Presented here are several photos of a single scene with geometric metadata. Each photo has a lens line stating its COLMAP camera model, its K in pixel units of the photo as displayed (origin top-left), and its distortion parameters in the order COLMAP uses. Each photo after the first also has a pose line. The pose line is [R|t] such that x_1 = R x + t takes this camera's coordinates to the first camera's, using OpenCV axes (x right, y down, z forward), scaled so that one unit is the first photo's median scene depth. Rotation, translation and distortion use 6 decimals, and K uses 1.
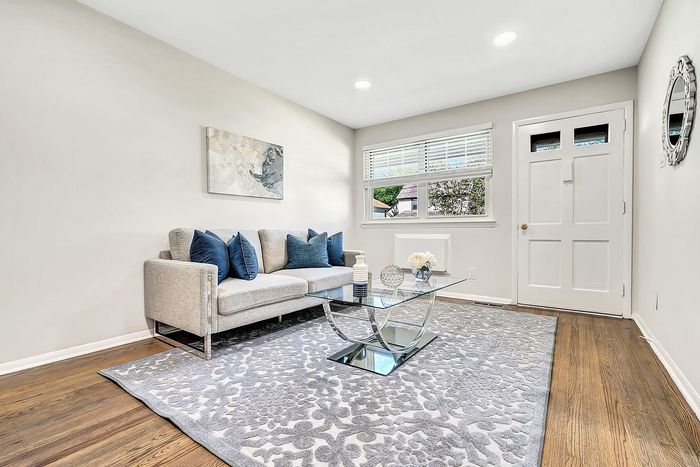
lens RADIAL K [[316.4, 0, 350.6], [0, 316.4, 232.9], [0, 0, 1]] dist [-0.000800, 0.000359]
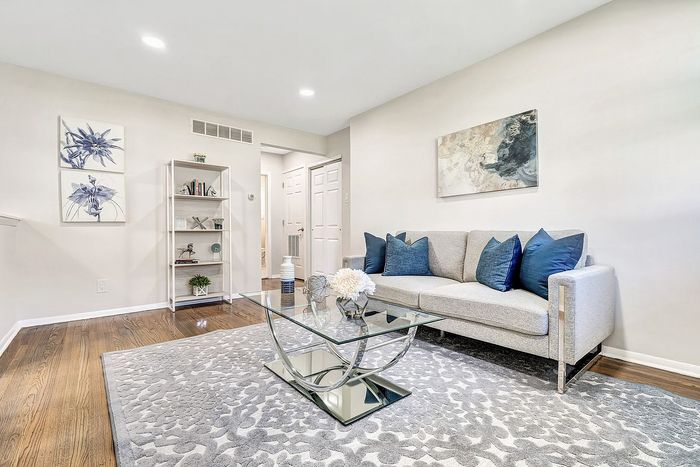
lens RADIAL K [[316.4, 0, 351.3], [0, 316.4, 234.0], [0, 0, 1]] dist [-0.000800, 0.000359]
pose [[-0.257124, 0.006090, -0.966359, 0.658088], [0.000043, 0.999980, 0.006291, -0.008170], [0.966378, 0.001576, -0.257119, 0.945577]]
